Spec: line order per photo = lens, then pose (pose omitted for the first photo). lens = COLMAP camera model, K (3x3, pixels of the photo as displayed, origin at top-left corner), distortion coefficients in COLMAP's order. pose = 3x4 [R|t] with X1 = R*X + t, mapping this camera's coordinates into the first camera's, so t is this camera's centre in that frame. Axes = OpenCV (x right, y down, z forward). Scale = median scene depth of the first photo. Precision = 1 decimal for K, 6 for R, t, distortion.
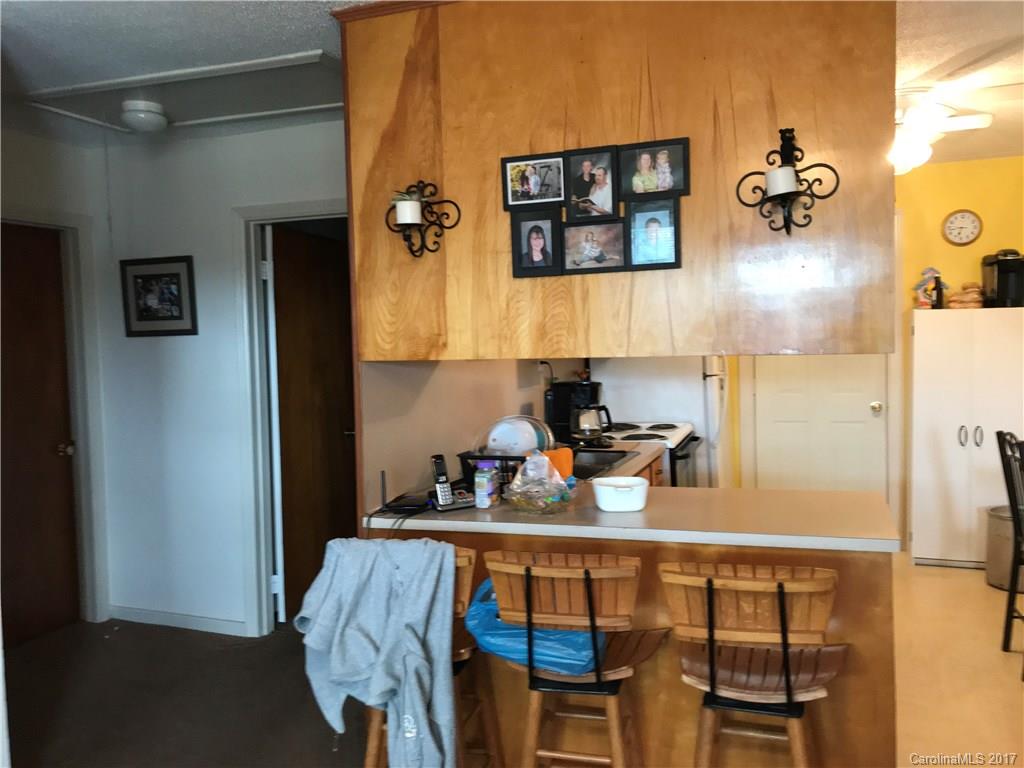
lens RADIAL K [[884.0, 0, 512.0], [0, 884.0, 384.0], [0, 0, 1]] dist [0.035908, -0.012619]
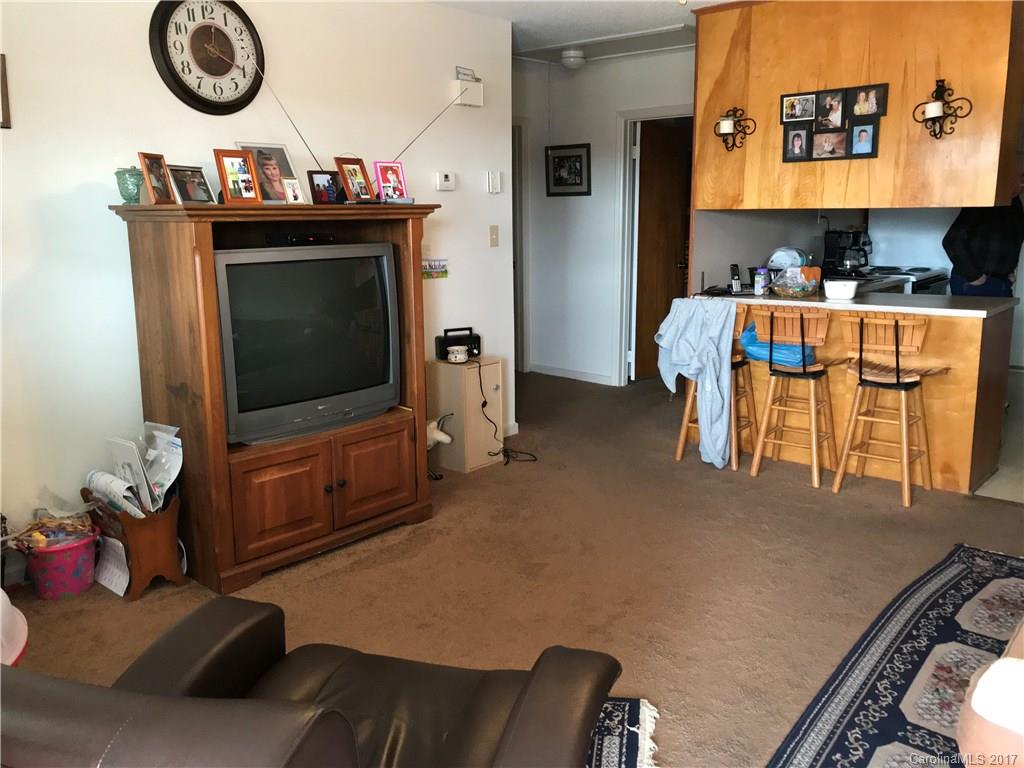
lens RADIAL K [[884.0, 0, 512.0], [0, 884.0, 384.0], [0, 0, 1]] dist [0.035908, -0.012619]
pose [[0.934648, 0.083859, -0.345544, 0.149460], [-0.031449, 0.987479, 0.154582, 0.063267], [0.354181, -0.133613, 0.925583, -0.940226]]
